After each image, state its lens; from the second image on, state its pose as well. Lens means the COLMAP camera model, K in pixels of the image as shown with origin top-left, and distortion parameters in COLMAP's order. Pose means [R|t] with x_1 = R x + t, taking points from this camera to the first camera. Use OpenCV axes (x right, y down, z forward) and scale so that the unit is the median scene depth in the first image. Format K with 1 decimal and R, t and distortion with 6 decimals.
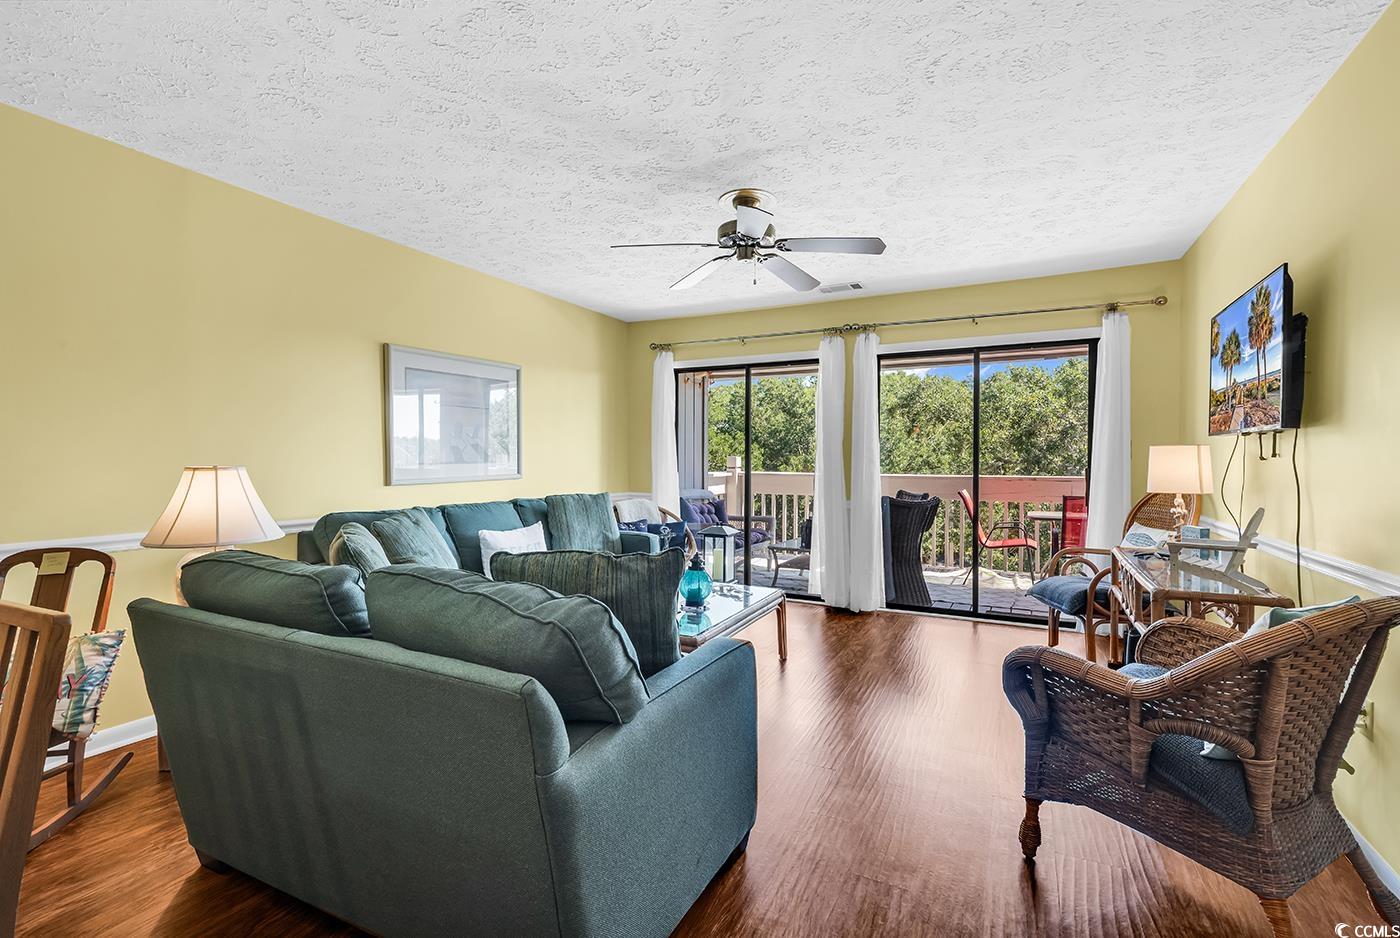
lens RADIAL K [[655.7, 0, 701.1], [0, 655.7, 472.2], [0, 0, 1]] dist [0.004109, -0.000437]
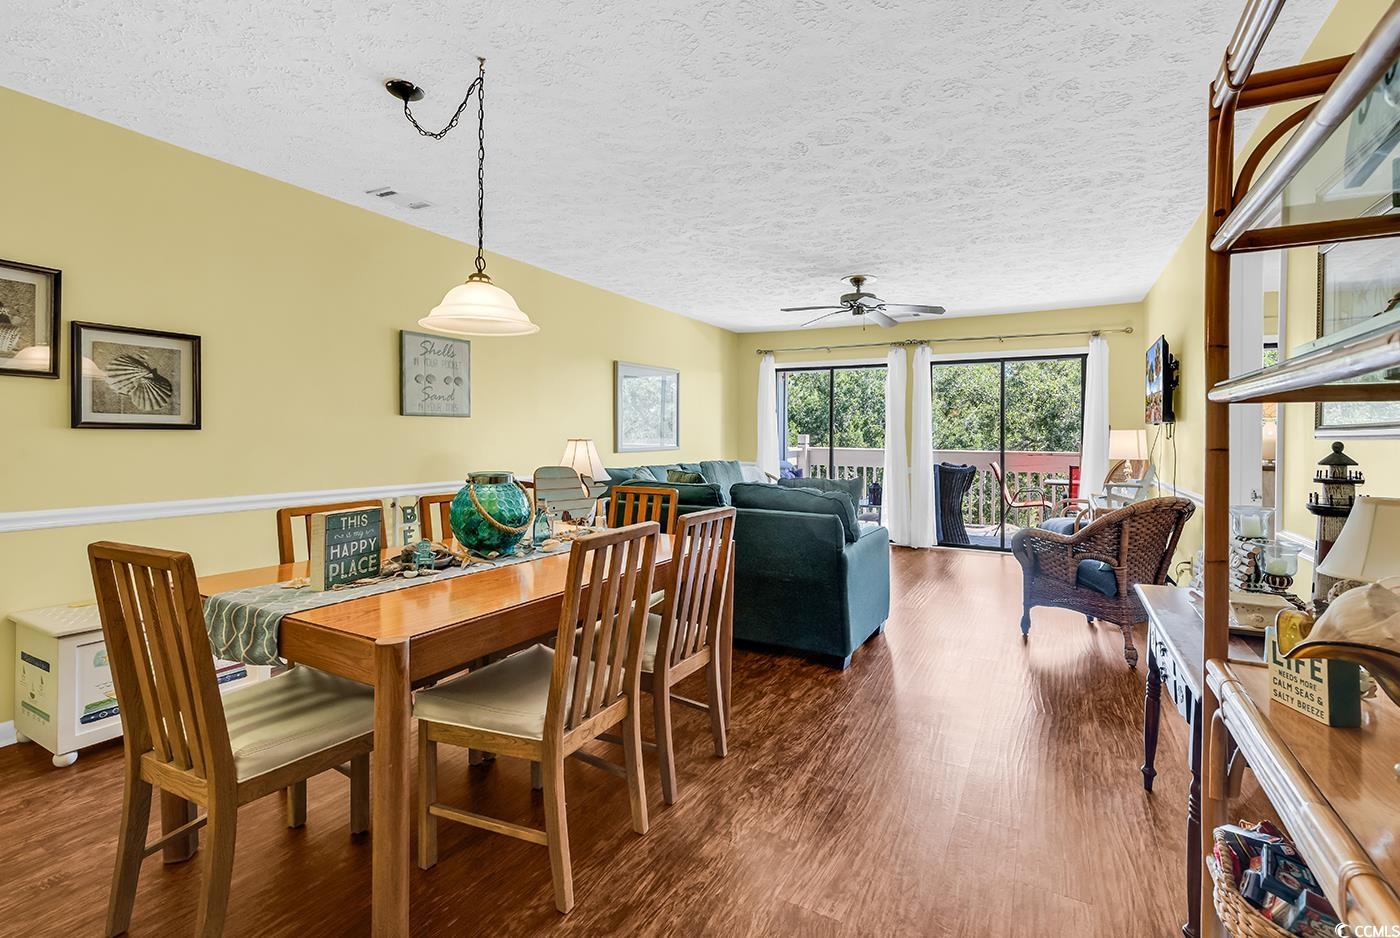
lens RADIAL K [[655.7, 0, 721.9], [0, 655.7, 432.2], [0, 0, 1]] dist [0.004109, -0.000437]
pose [[0.999877, 0.005321, -0.014766, -0.146715], [-0.005706, 0.999640, -0.026202, 0.007796], [0.014621, 0.026283, 0.999548, -0.377287]]
